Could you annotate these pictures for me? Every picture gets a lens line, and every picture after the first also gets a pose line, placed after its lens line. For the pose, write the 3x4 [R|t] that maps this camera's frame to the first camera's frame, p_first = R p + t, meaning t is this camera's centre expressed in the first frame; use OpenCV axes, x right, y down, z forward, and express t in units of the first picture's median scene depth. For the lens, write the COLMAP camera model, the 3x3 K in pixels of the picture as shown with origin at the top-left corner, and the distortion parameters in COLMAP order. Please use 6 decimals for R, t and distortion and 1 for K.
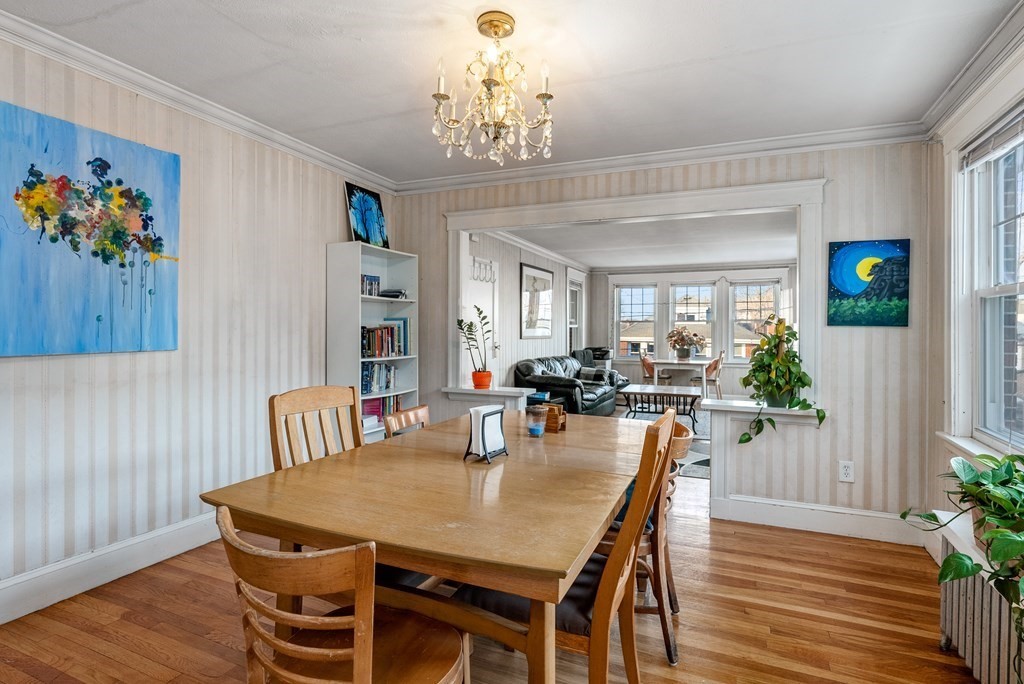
lens RADIAL K [[514.2, 0, 512.6], [0, 514.2, 334.1], [0, 0, 1]] dist [-0.005492, 0.000123]
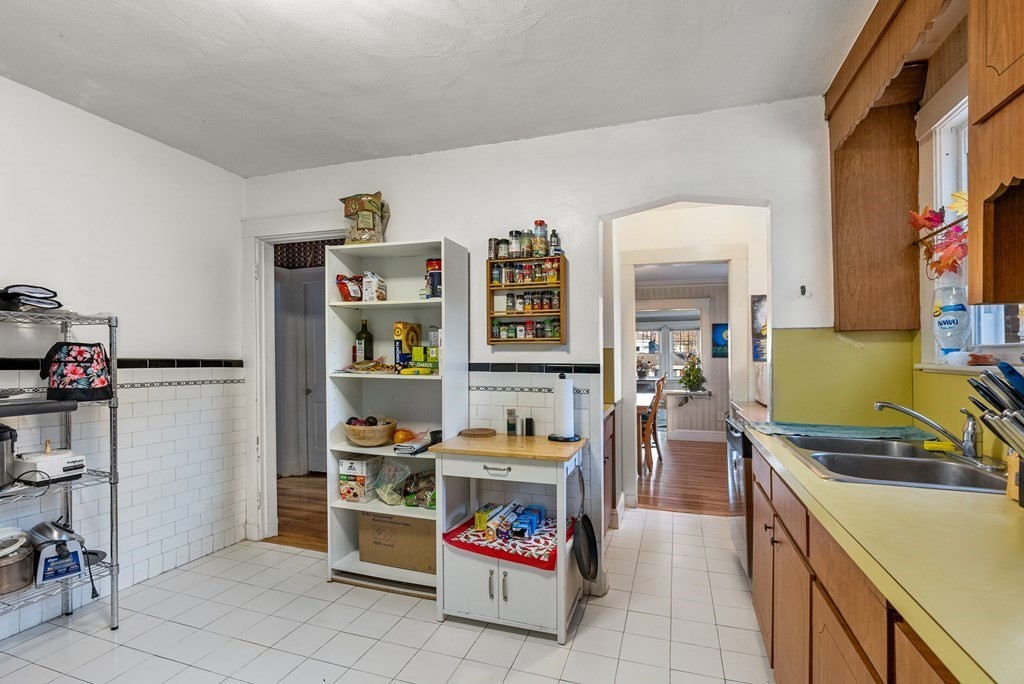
lens RADIAL K [[479.1, 0, 511.8], [0, 479.1, 346.1], [0, 0, 1]] dist [0.000374, 0.000006]
pose [[0.996016, -0.002752, 0.089134, -0.614507], [0.005954, 0.999346, -0.035675, 0.005634], [-0.088977, 0.036064, 0.995381, -1.346860]]
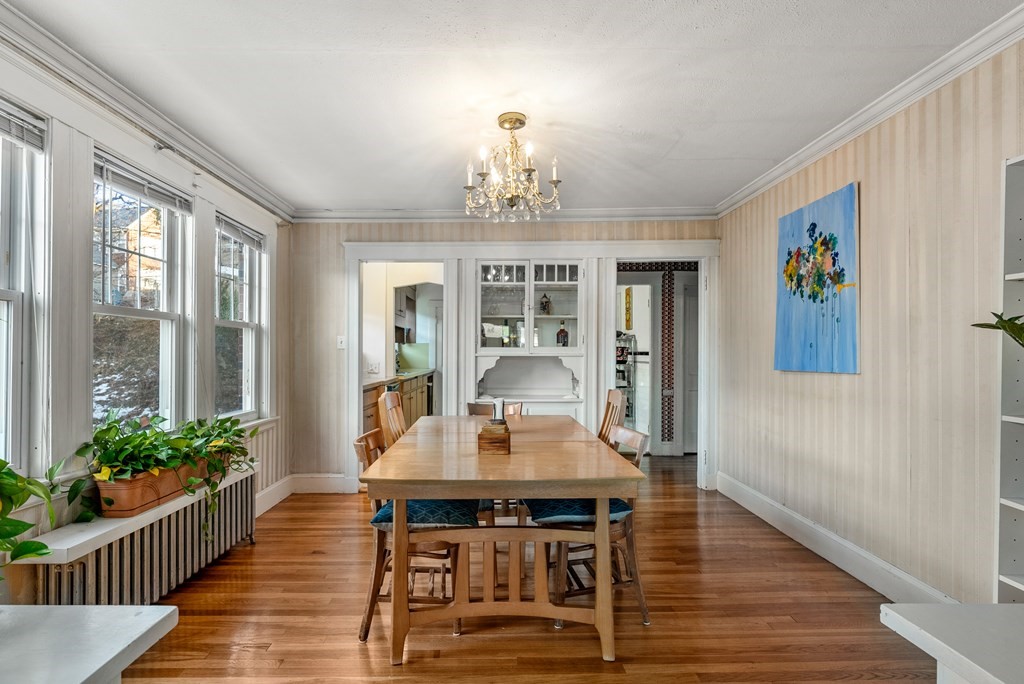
lens RADIAL K [[514.2, 0, 510.4], [0, 514.2, 350.1], [0, 0, 1]] dist [-0.005492, 0.000123]
pose [[-0.908568, -0.005429, -0.417702, 0.138999], [-0.006757, 0.999976, 0.001700, -0.004804], [0.417683, 0.004367, -0.908582, 0.588220]]
